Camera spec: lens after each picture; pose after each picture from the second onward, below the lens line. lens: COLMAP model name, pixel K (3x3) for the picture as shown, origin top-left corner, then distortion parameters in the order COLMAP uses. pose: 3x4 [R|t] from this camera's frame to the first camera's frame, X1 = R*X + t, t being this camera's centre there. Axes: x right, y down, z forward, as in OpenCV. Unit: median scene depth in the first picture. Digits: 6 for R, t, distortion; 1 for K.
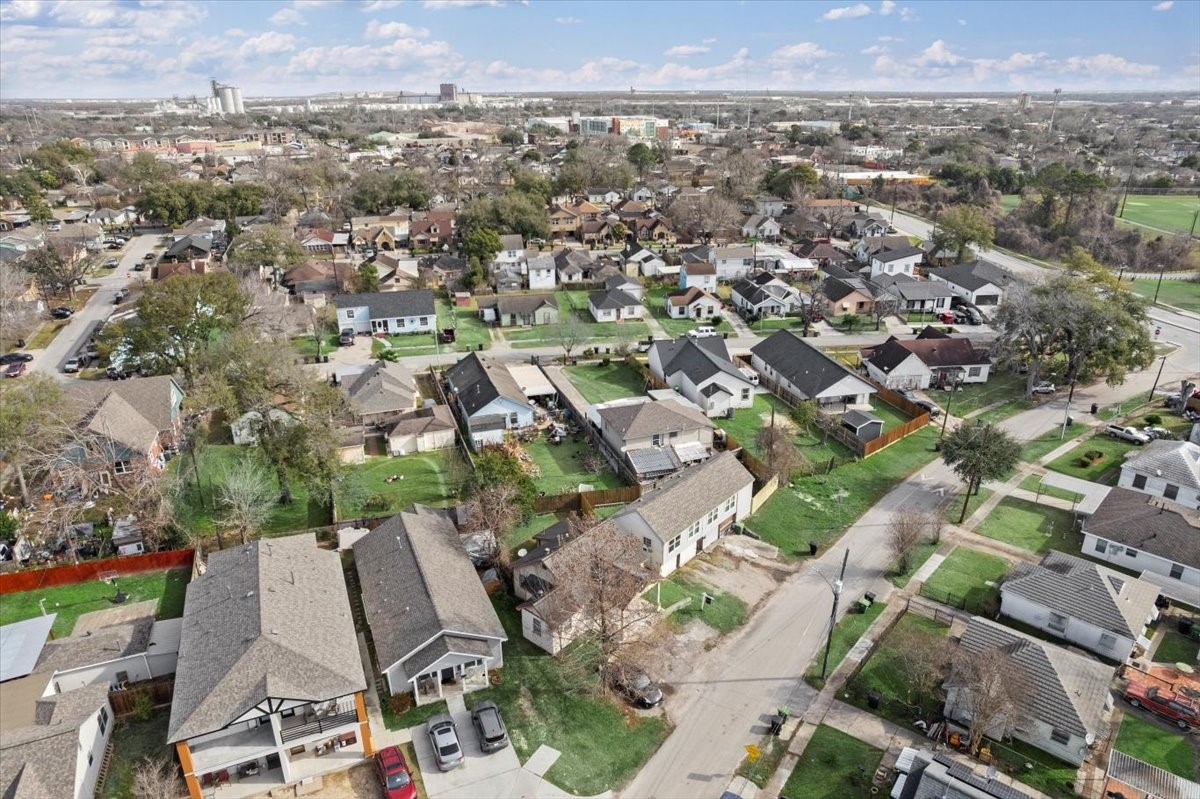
lens RADIAL K [[764.2, 0, 600.0], [0, 764.2, 399.5], [0, 0, 1]] dist [-0.085901, 0.082522]
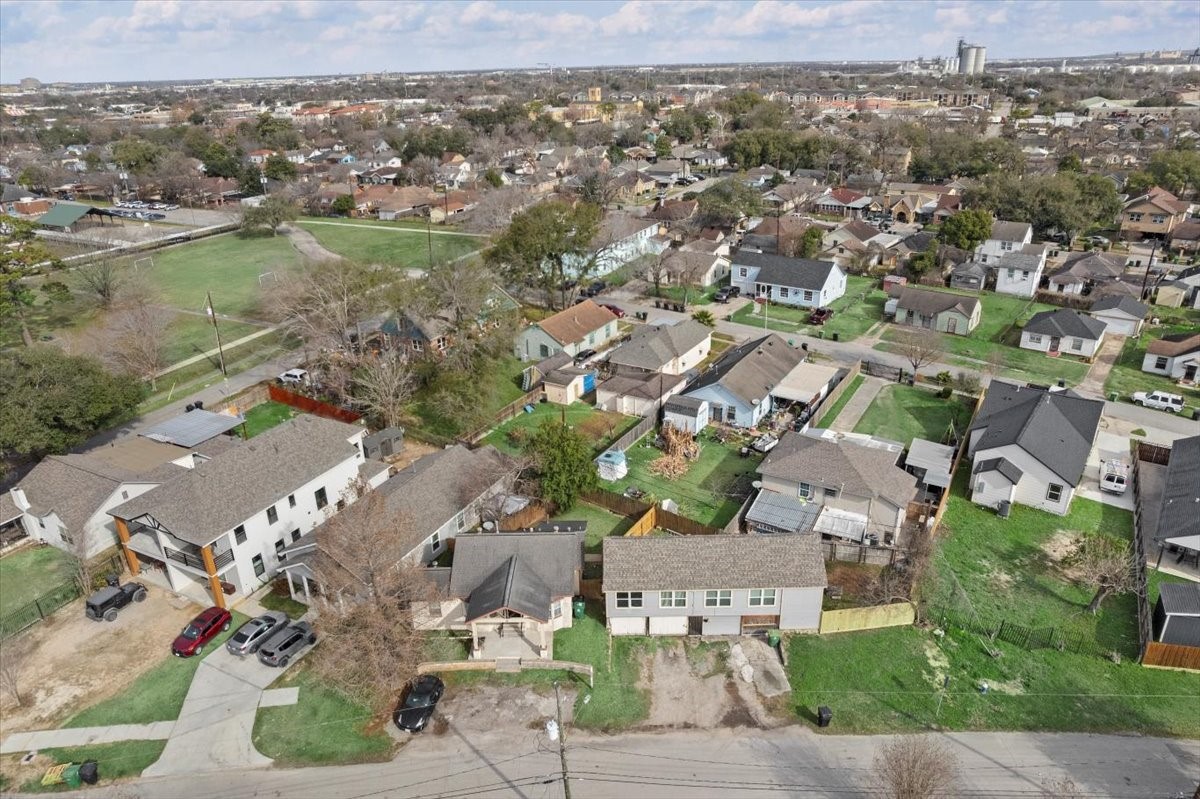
lens RADIAL K [[783.1, 0, 600.0], [0, 783.1, 399.5], [0, 0, 1]] dist [-0.071809, 0.055242]
pose [[0.646995, 0.293375, -0.703796, 0.292267], [-0.269178, 0.951469, 0.149163, -0.058519], [0.713401, 0.092938, 0.694565, 0.205709]]
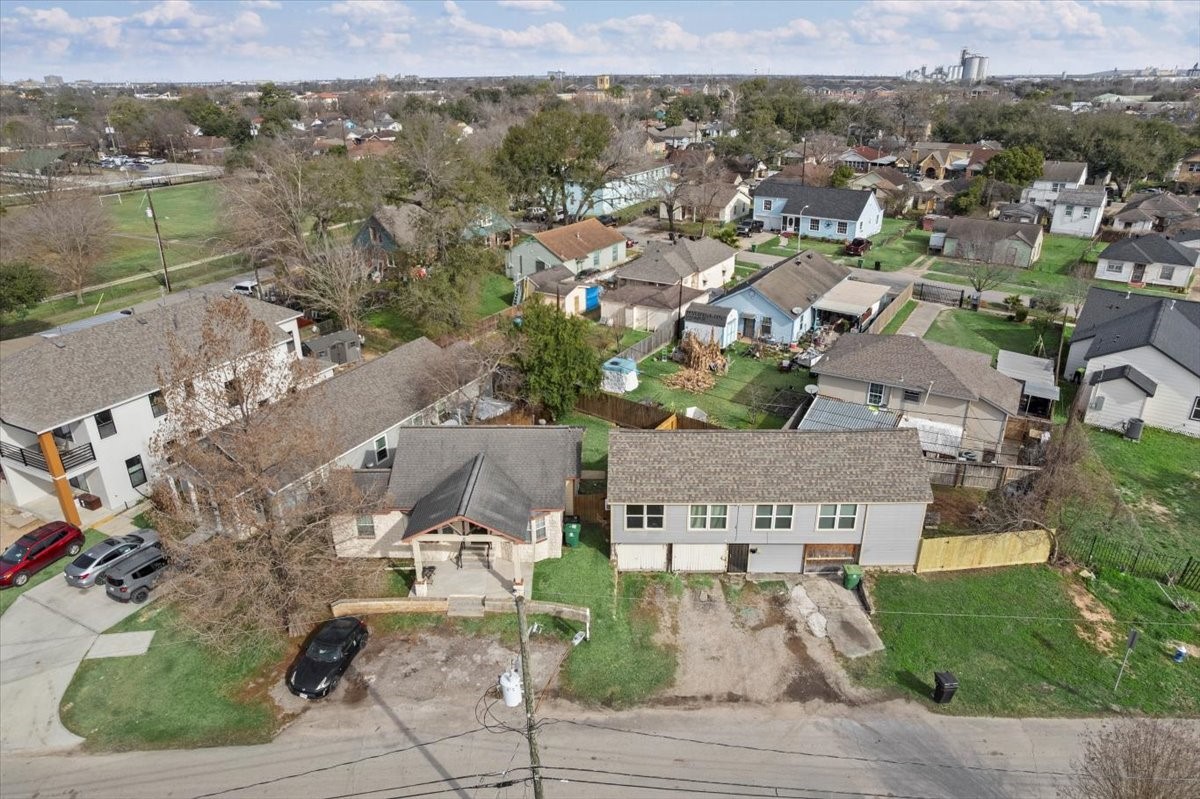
lens RADIAL K [[764.2, 0, 600.0], [0, 764.2, 399.5], [0, 0, 1]] dist [-0.085901, 0.082522]
pose [[0.639011, 0.305477, -0.705938, 0.217814], [-0.286584, 0.946233, 0.150044, 0.020042], [0.713817, 0.106431, 0.692198, 0.301875]]
